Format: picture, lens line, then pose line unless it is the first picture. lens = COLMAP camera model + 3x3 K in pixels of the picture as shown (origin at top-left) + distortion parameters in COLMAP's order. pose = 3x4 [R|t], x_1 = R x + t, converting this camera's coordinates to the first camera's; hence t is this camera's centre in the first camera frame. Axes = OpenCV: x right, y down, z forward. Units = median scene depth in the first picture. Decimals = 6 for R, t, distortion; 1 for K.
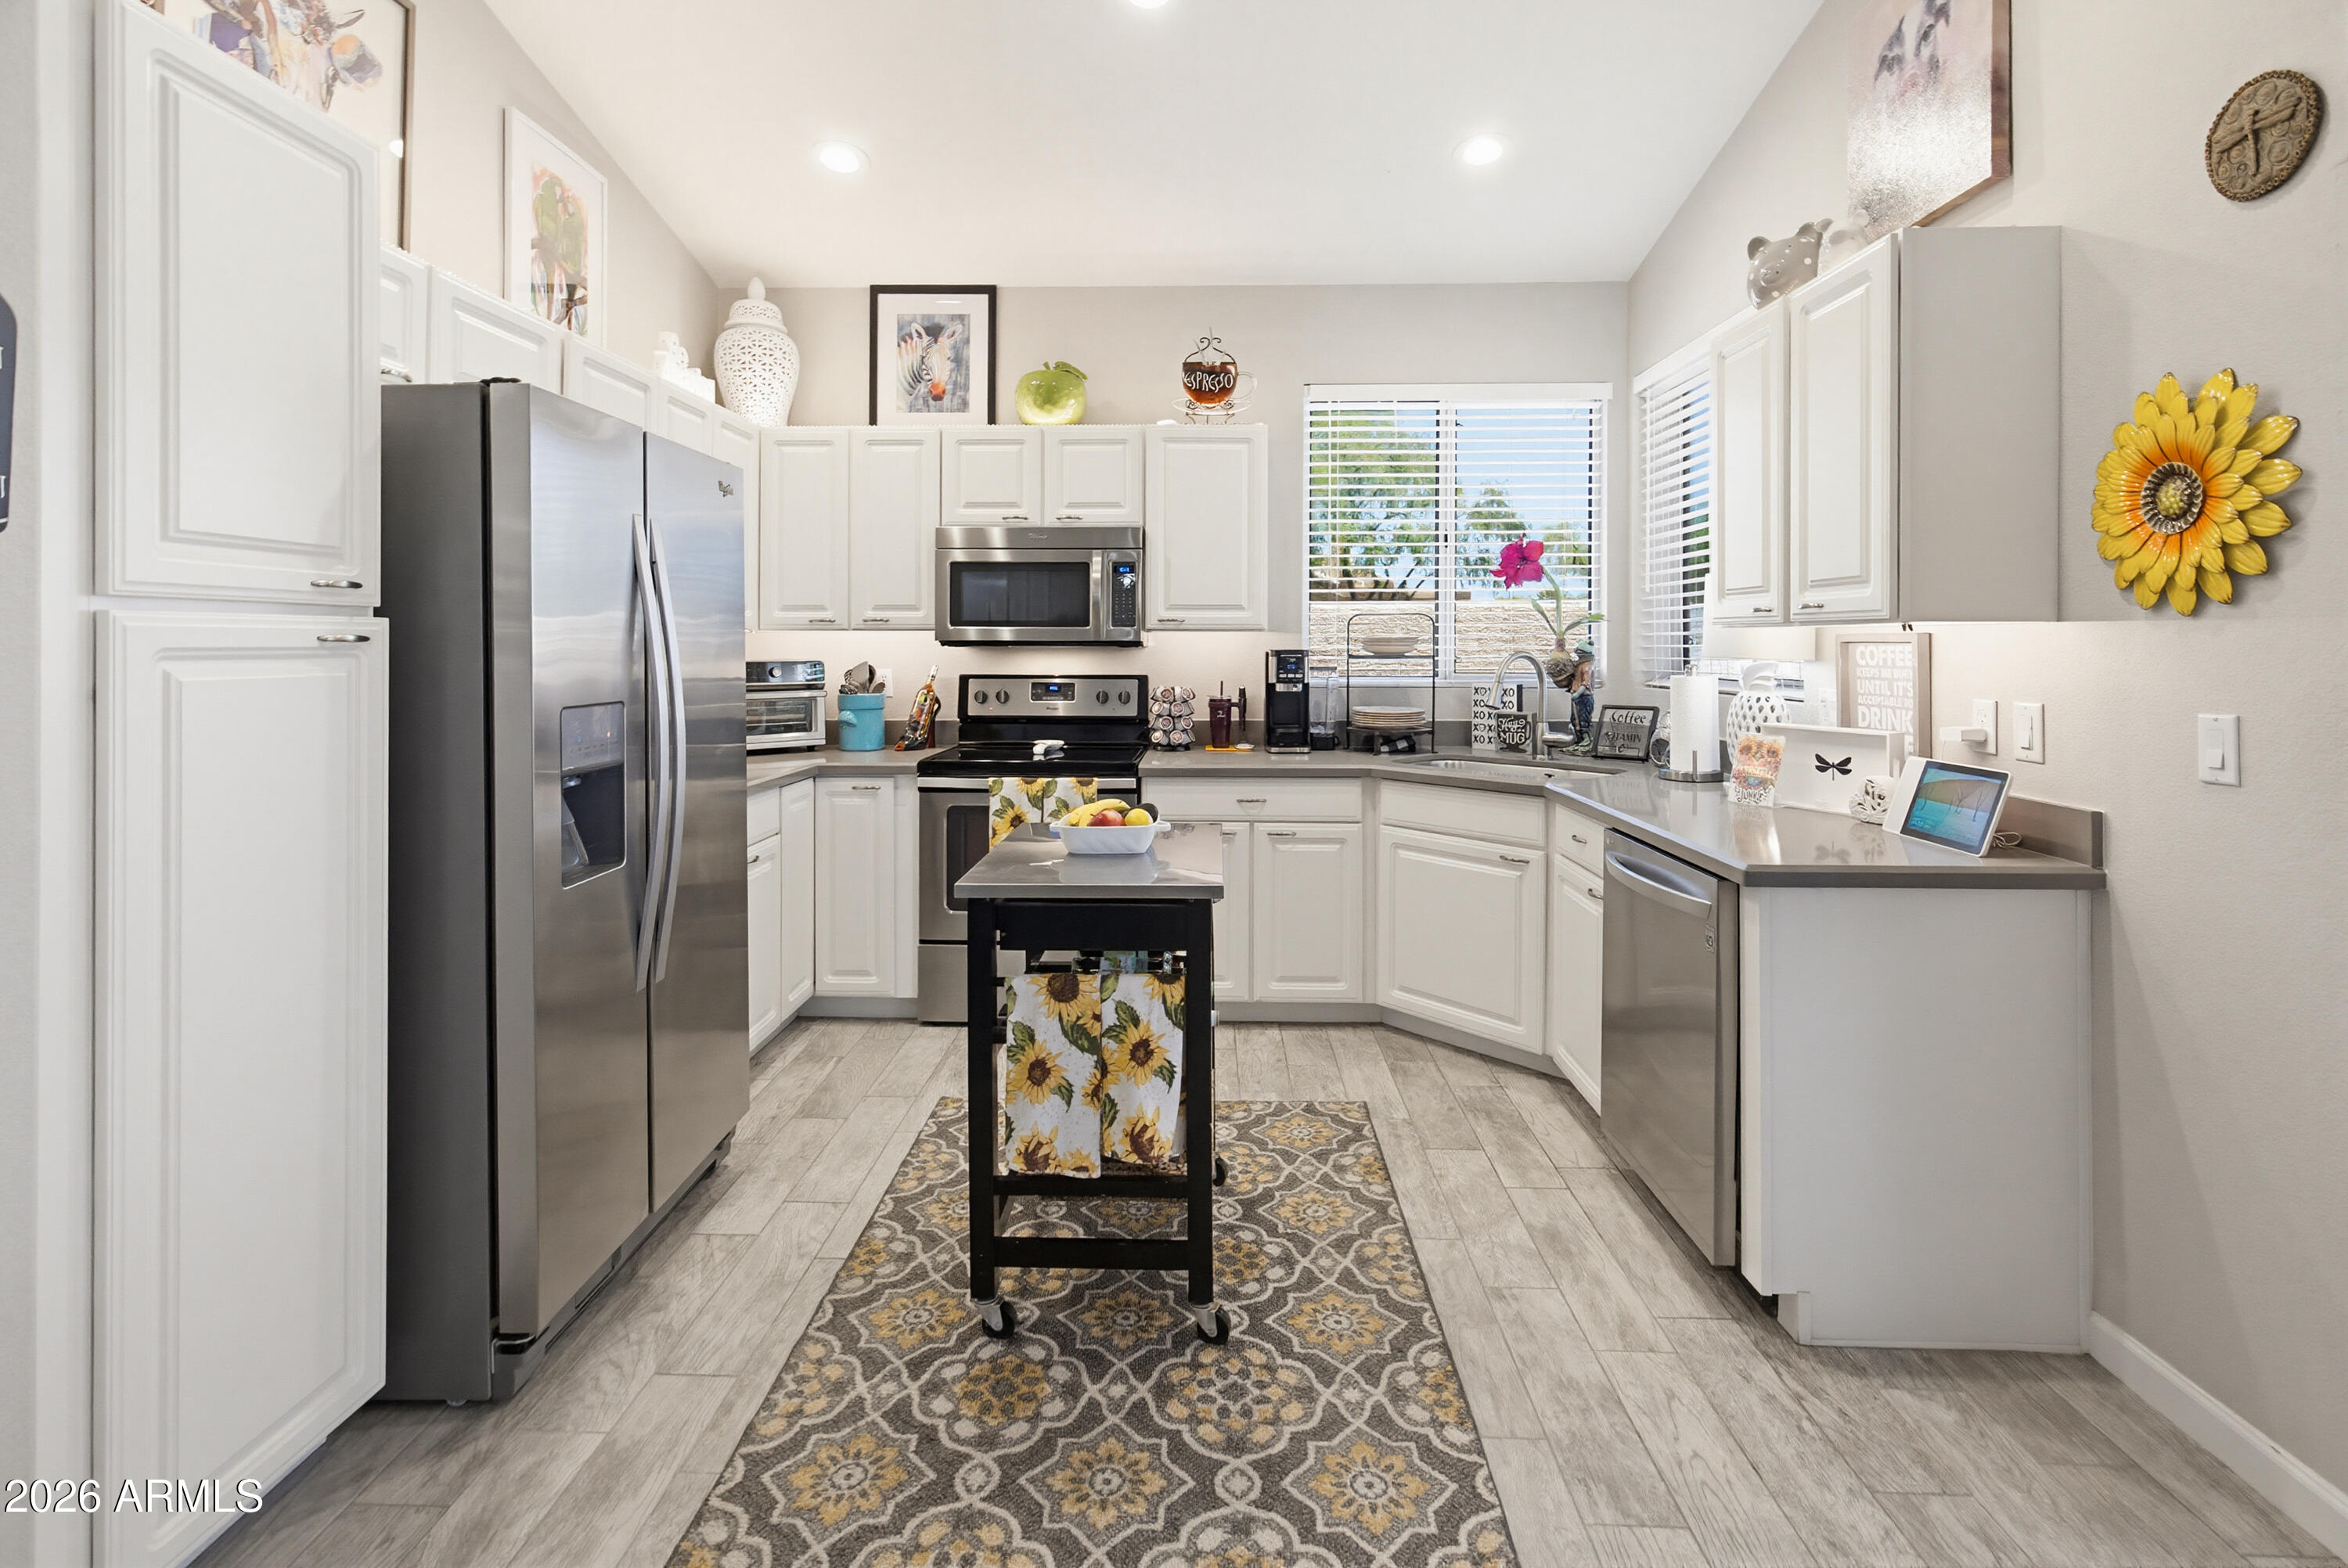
lens RADIAL K [[1087.8, 0, 1178.8], [0, 1087.8, 639.4], [0, 0, 1]] dist [0.002629, 0.000471]
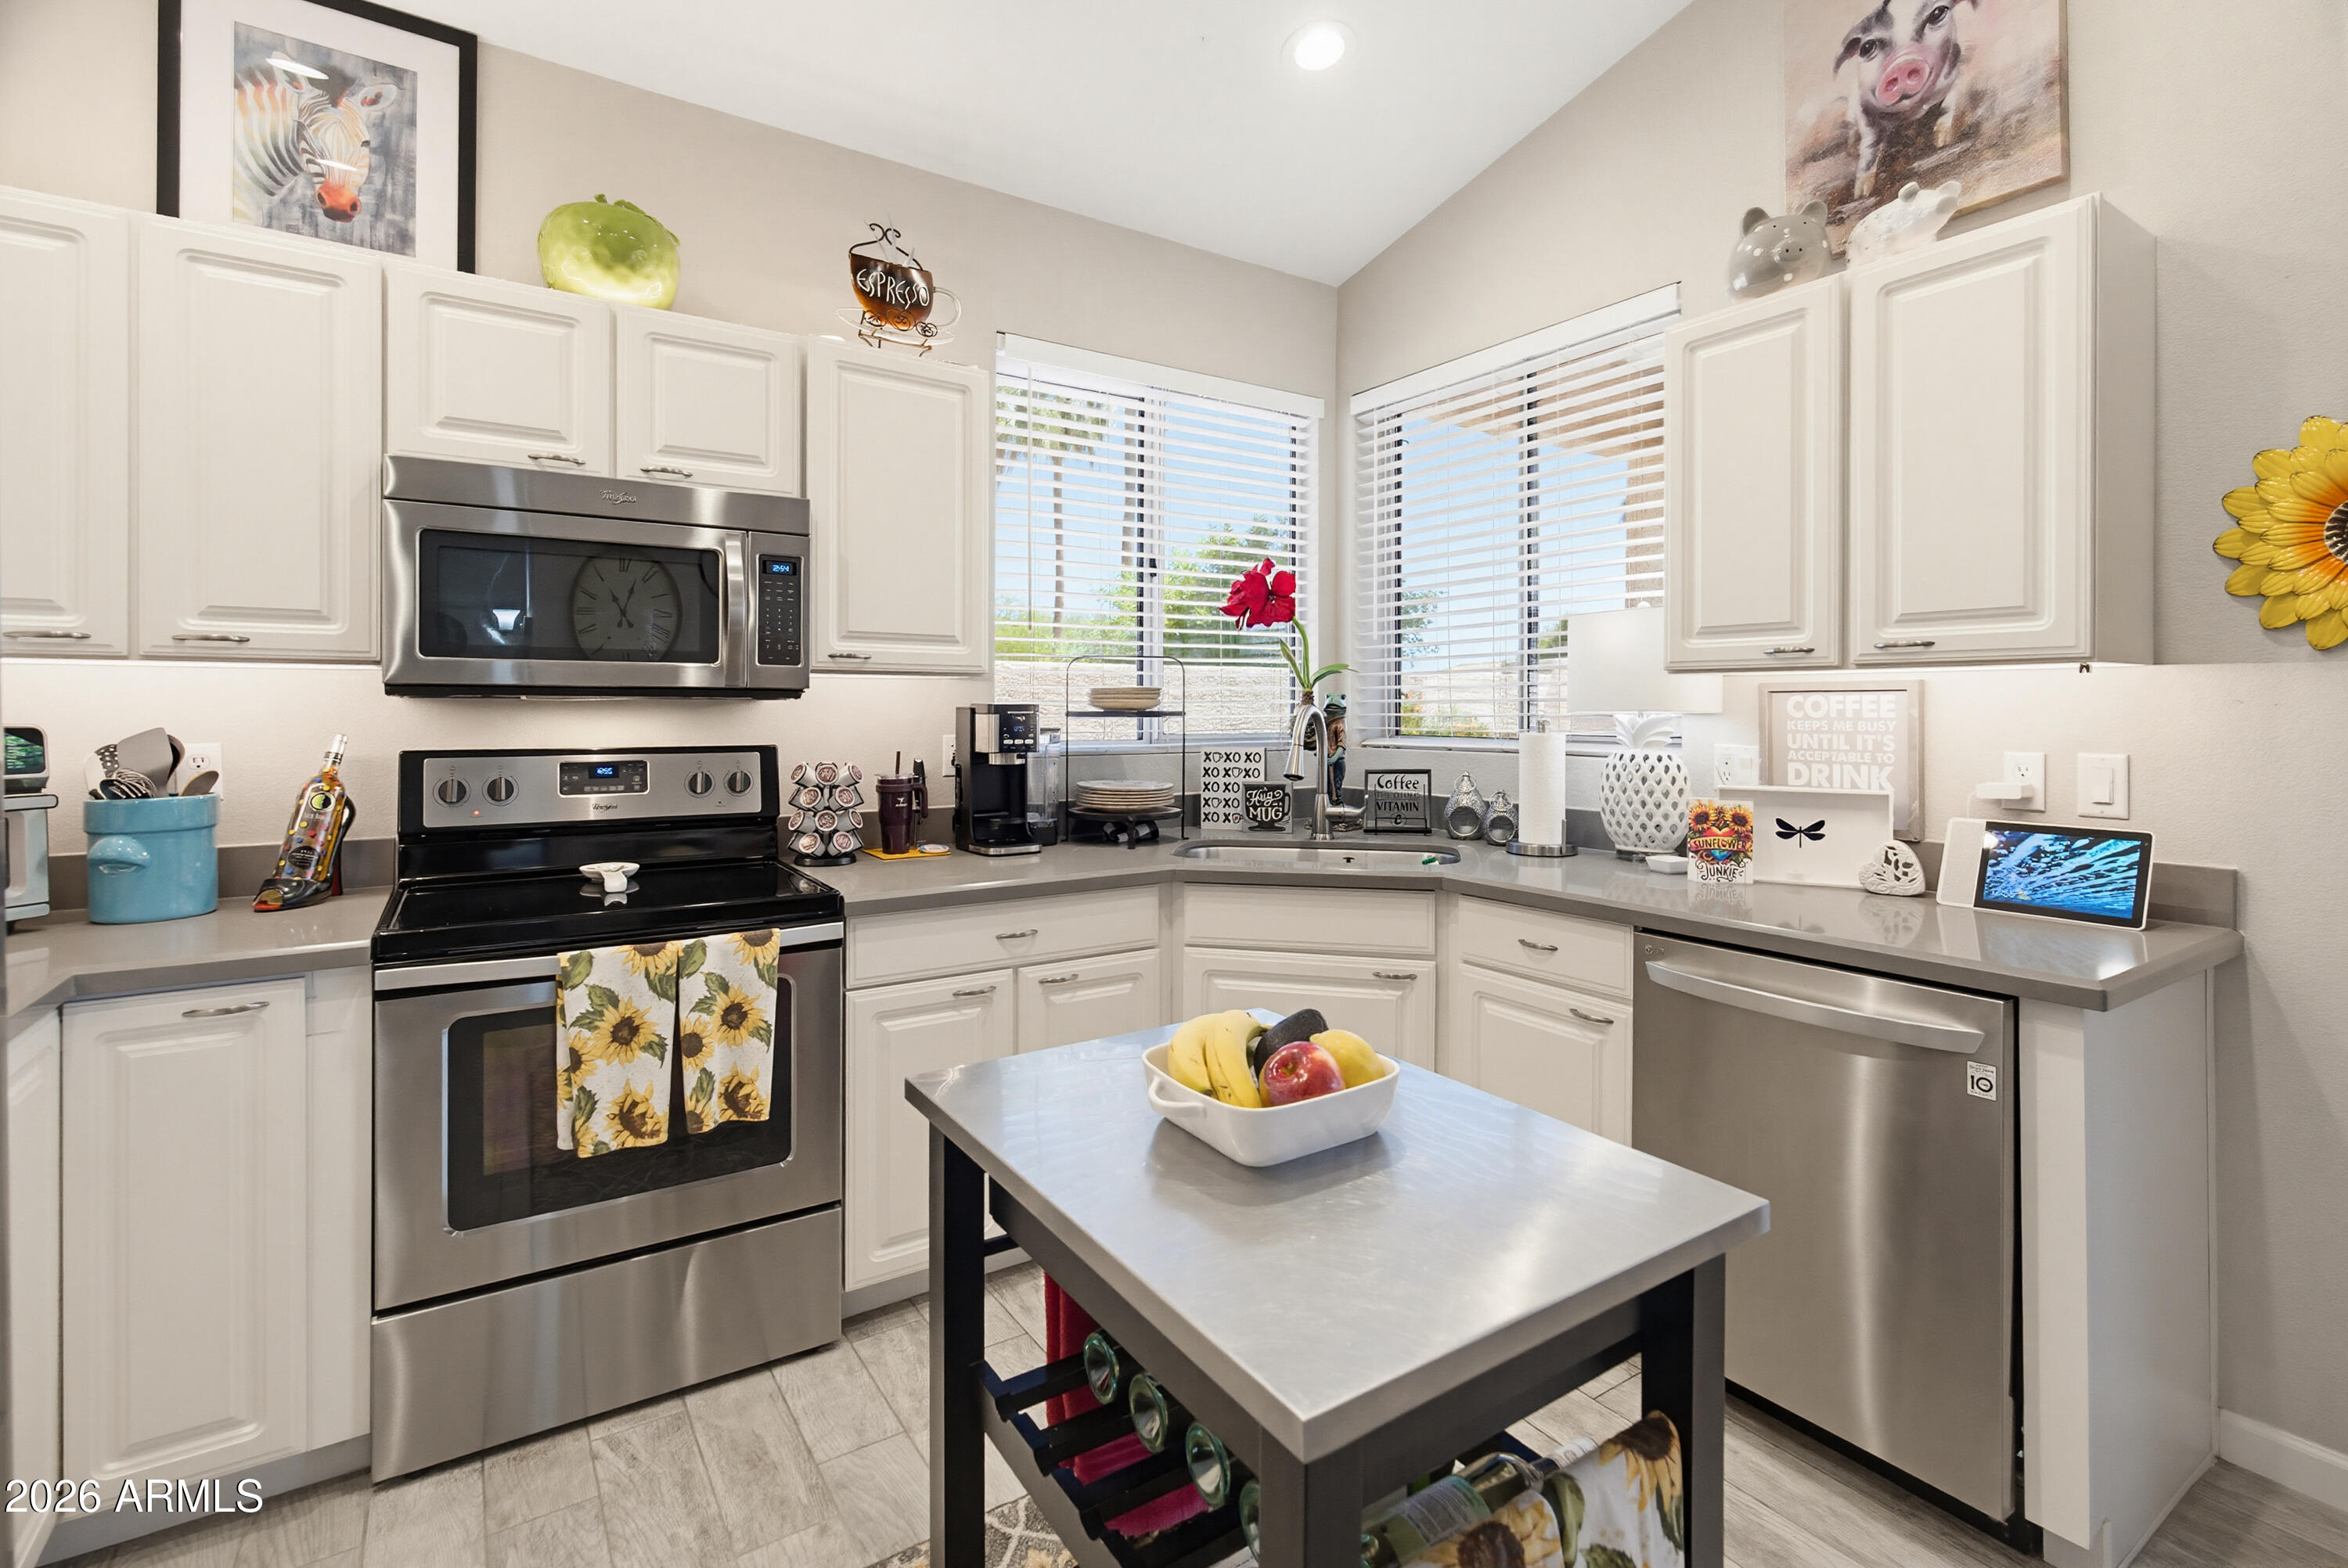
lens RADIAL K [[1075.3, 0, 1184.9], [0, 1075.3, 707.7], [0, 0, 1]] dist [0.000281, 0.000495]
pose [[0.816248, 0.000414, 0.577701, -0.226577], [-0.002009, 0.999996, 0.002122, 0.011260], [-0.577698, -0.002892, 0.816245, 0.424101]]
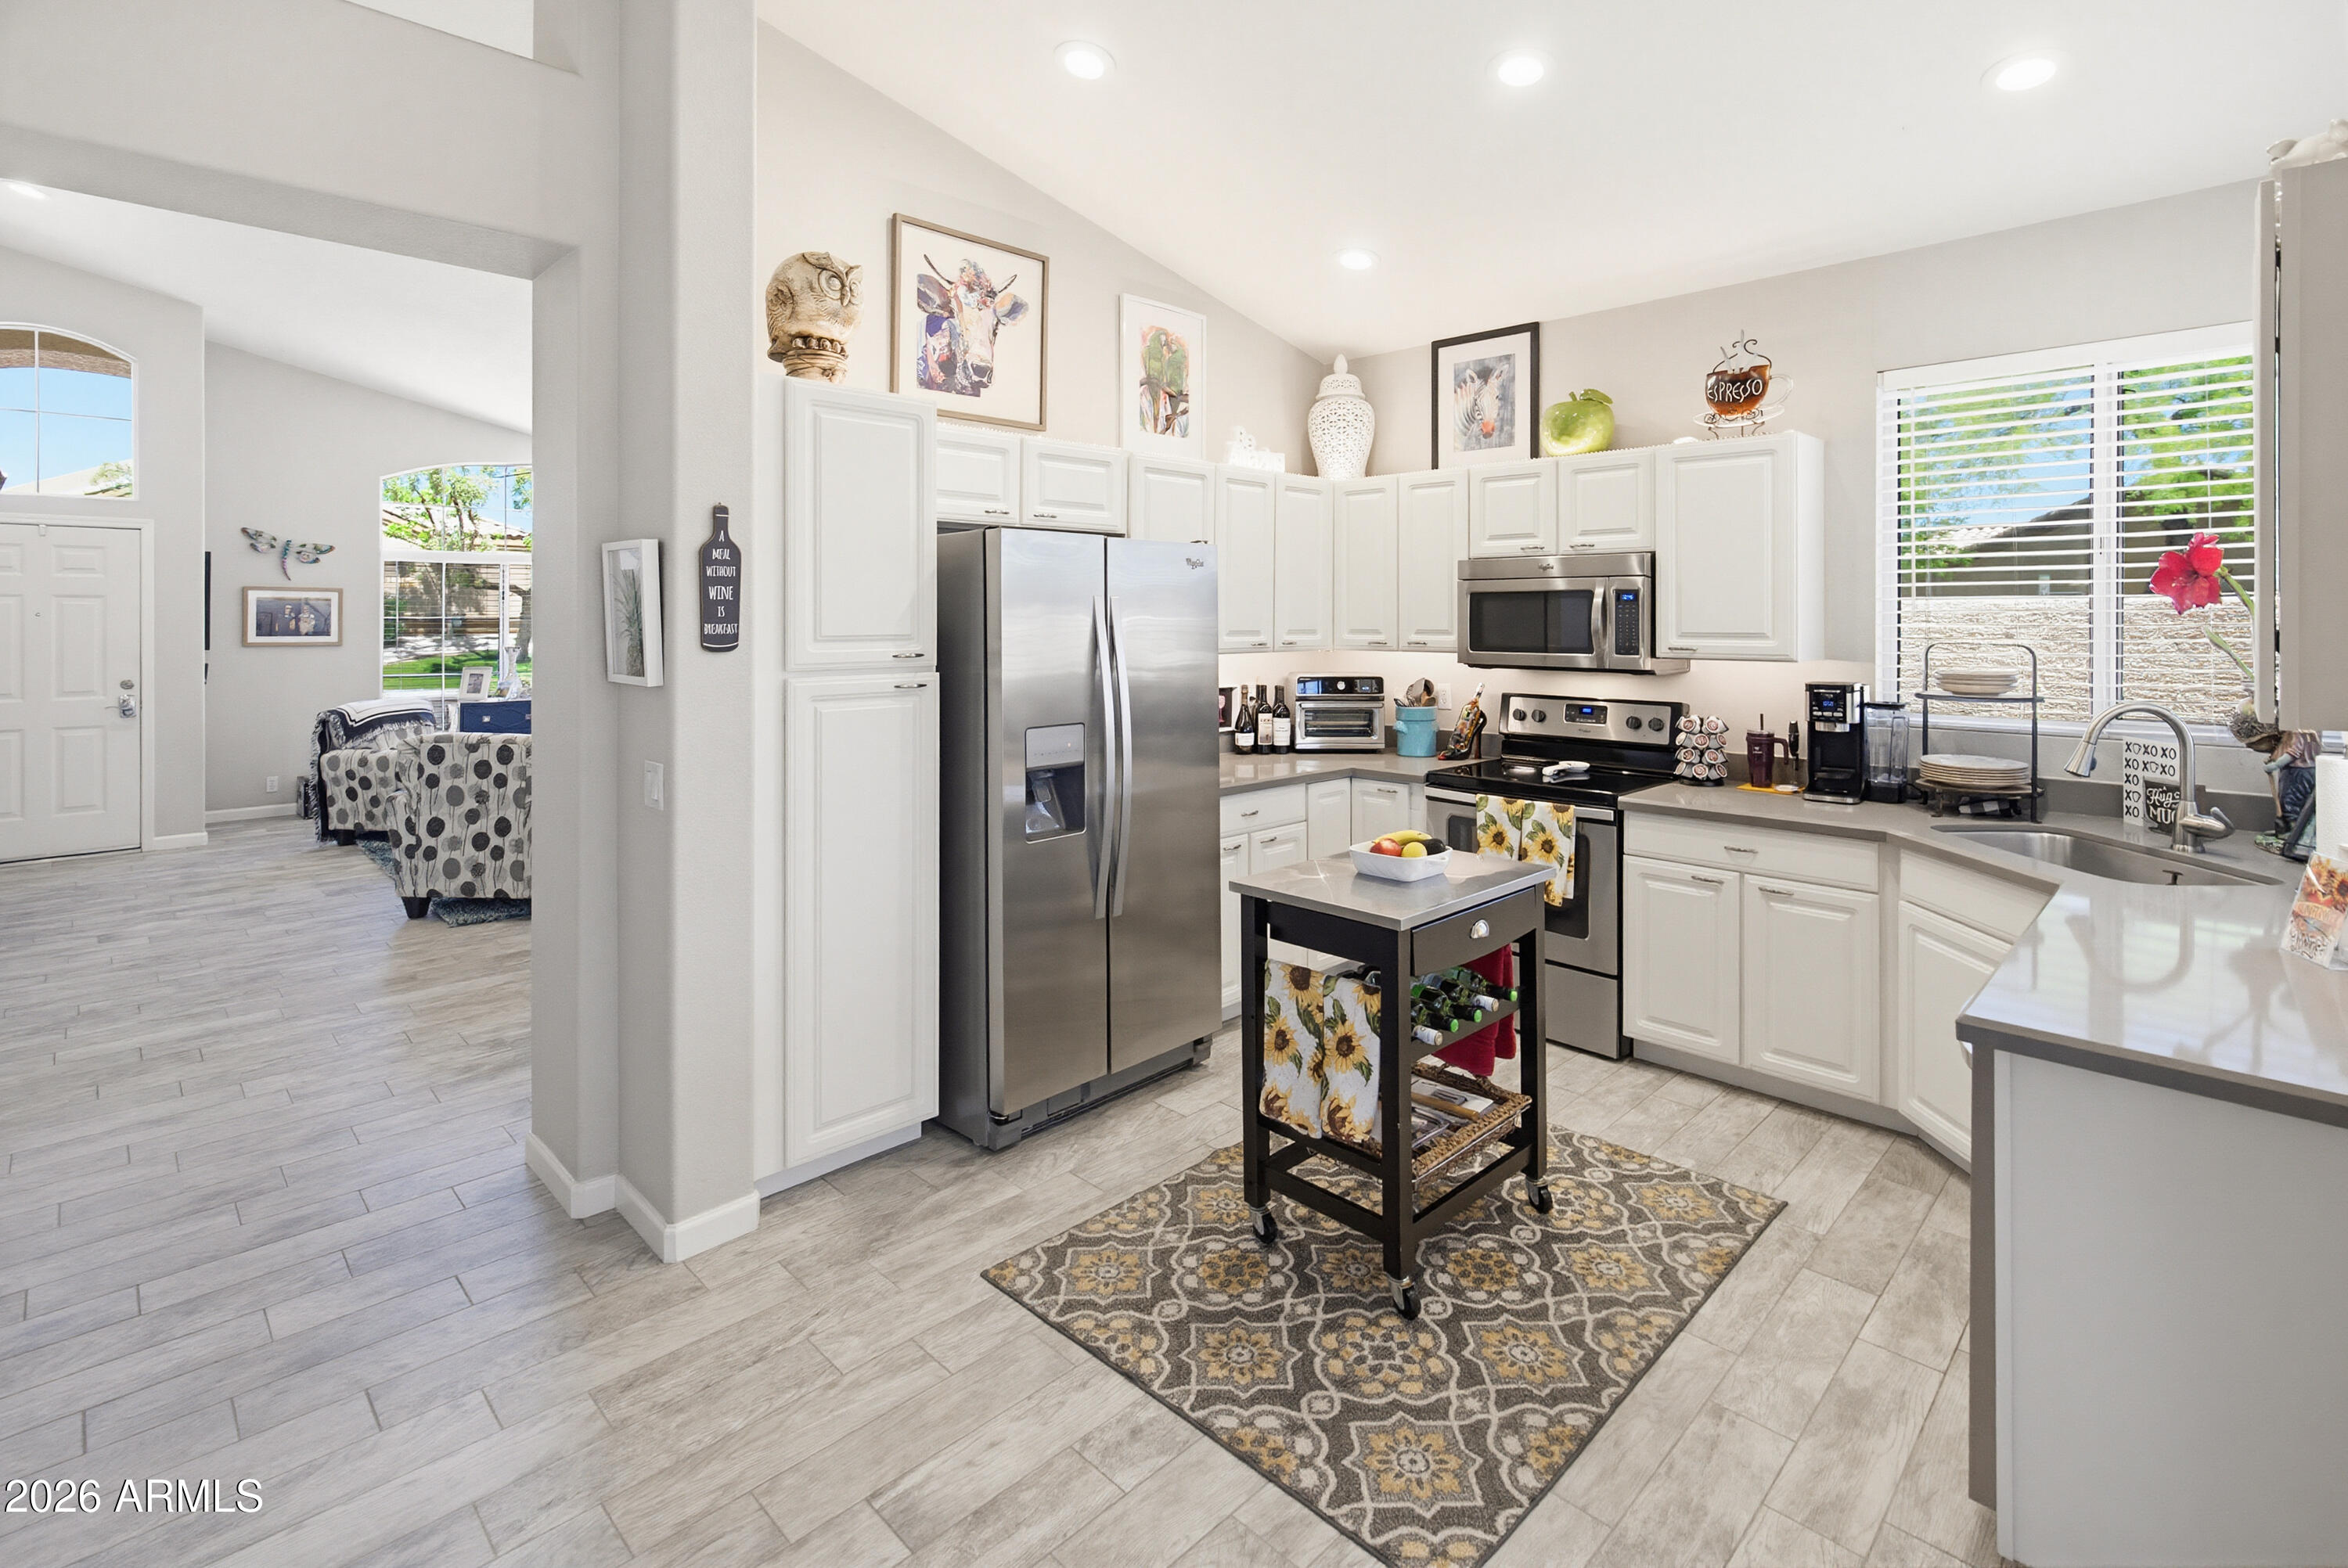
lens RADIAL K [[1107.3, 0, 1191.4], [0, 1107.3, 605.6], [0, 0, 1]] dist [0.000657, 0.000784]
pose [[0.731249, -0.006989, -0.682075, 0.375193], [0.003055, 0.999971, -0.006971, -0.054797], [0.682104, 0.003014, 0.731249, -0.007142]]
